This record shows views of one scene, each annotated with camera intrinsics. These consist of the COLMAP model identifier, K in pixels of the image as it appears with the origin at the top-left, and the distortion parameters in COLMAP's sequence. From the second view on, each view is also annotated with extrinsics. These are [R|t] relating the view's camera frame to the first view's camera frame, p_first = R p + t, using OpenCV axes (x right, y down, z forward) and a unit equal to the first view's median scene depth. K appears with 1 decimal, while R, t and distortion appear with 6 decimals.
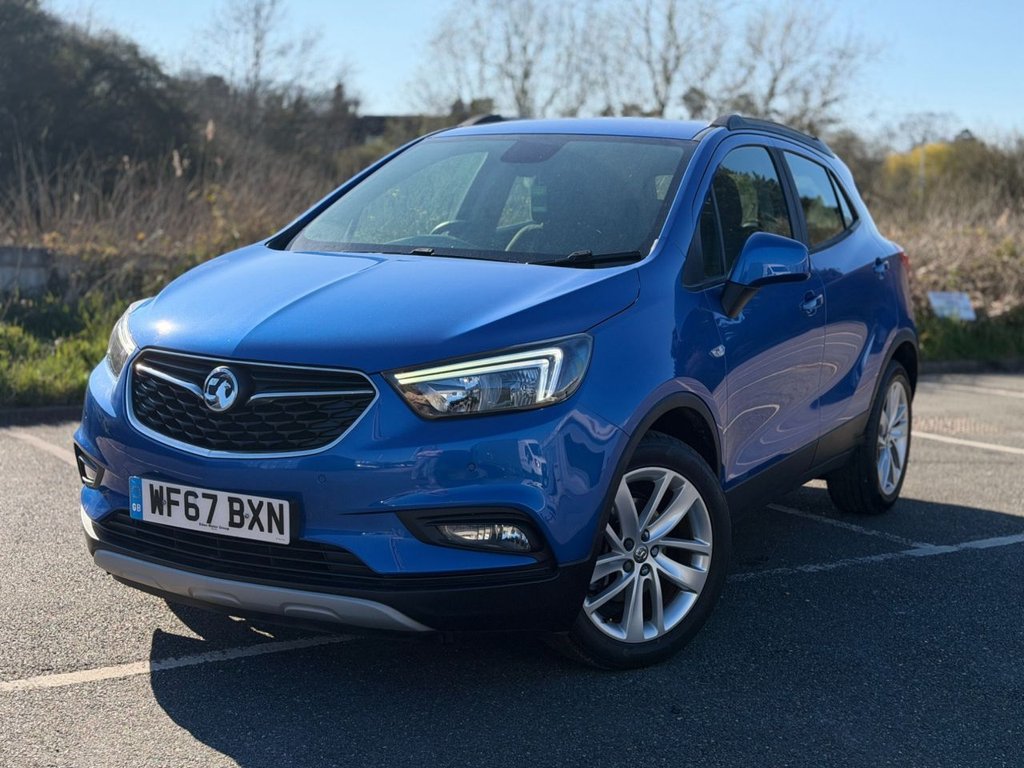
lens RADIAL K [[1370.5, 0, 509.4], [0, 1370.5, 396.7], [0, 0, 1]] dist [0.189941, -0.383953]
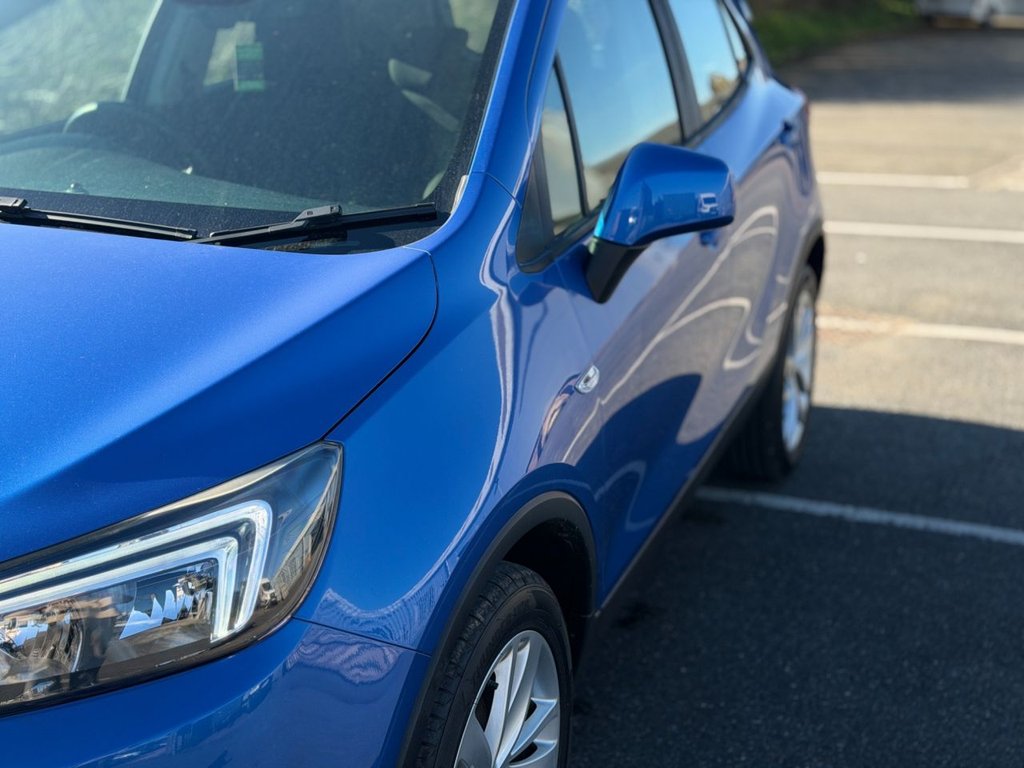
lens RADIAL K [[1373.1, 0, 512.0], [0, 1373.1, 384.0], [0, 0, 1]] dist [0.194940, -0.409239]
pose [[0.988537, -0.062491, 0.137436, 0.048653], [0.041514, 0.987735, 0.150519, -0.115952], [-0.145157, -0.143088, 0.979007, 0.483817]]
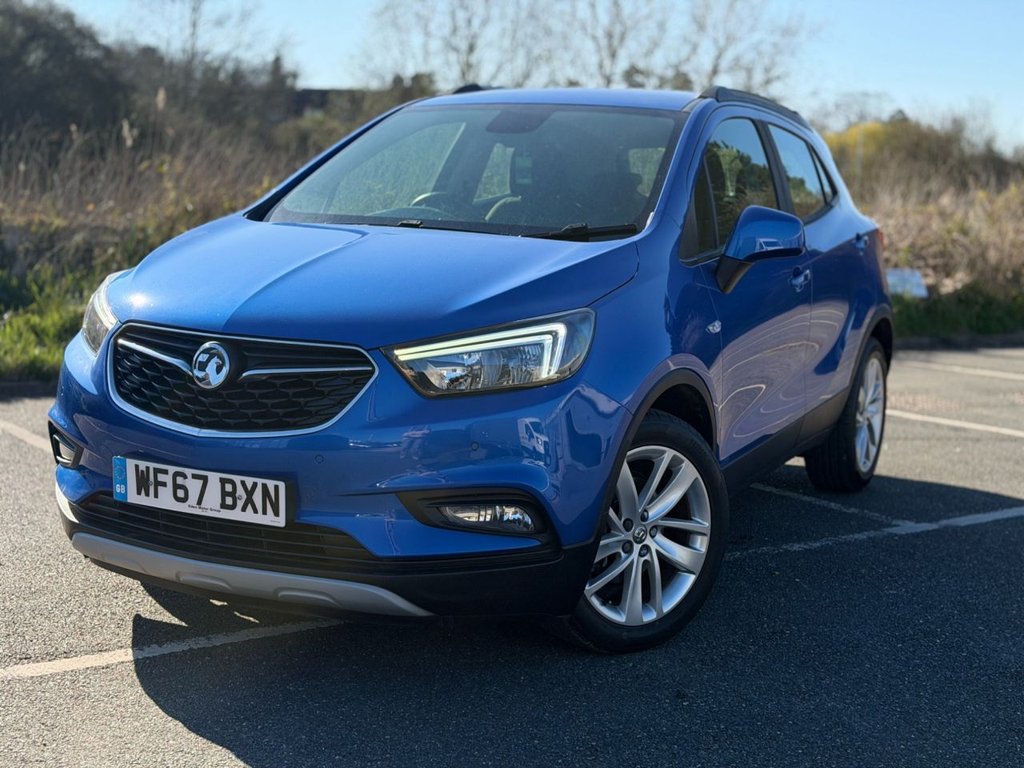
lens RADIAL K [[1373.1, 0, 512.0], [0, 1373.1, 384.0], [0, 0, 1]] dist [0.194940, -0.409239]
pose [[0.999029, 0.000544, 0.044049, -0.036190], [-0.000902, 0.999967, 0.008111, -0.000474], [-0.044043, -0.008143, 0.998996, 0.025812]]
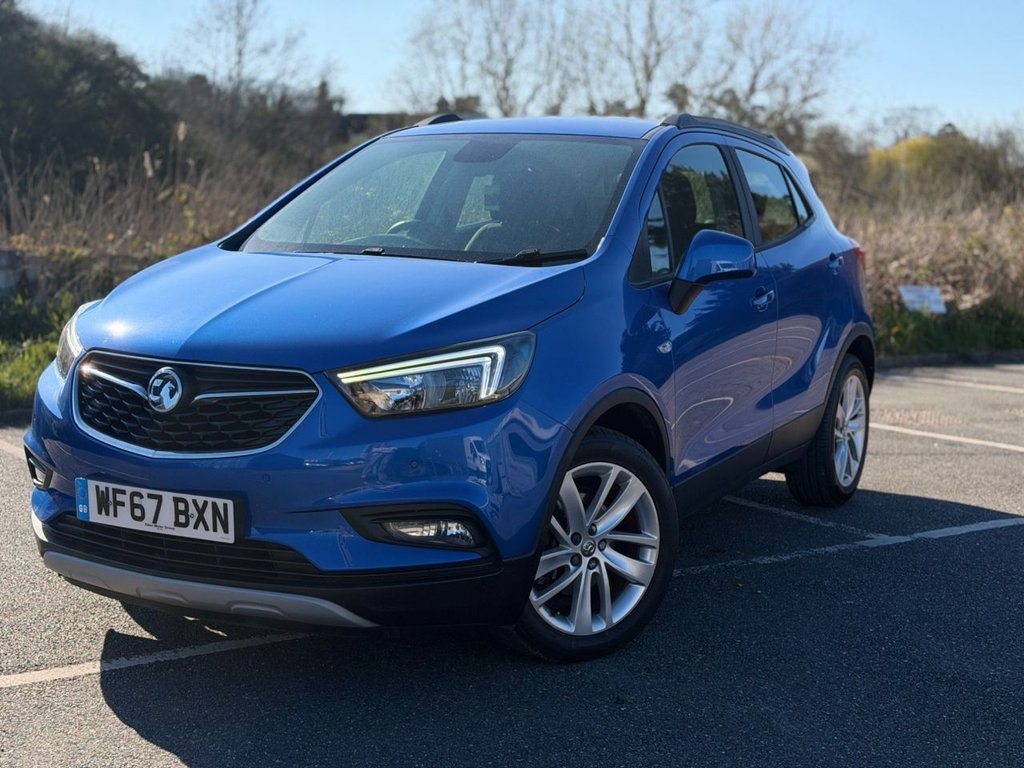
lens RADIAL K [[1368.7, 0, 521.7], [0, 1368.7, 400.6], [0, 0, 1]] dist [0.191967, -0.401058]
pose [[0.999776, -0.010943, 0.018133, 0.027613], [0.010854, 0.999929, 0.004965, 0.000009], [-0.018187, -0.004767, 0.999823, -0.010388]]
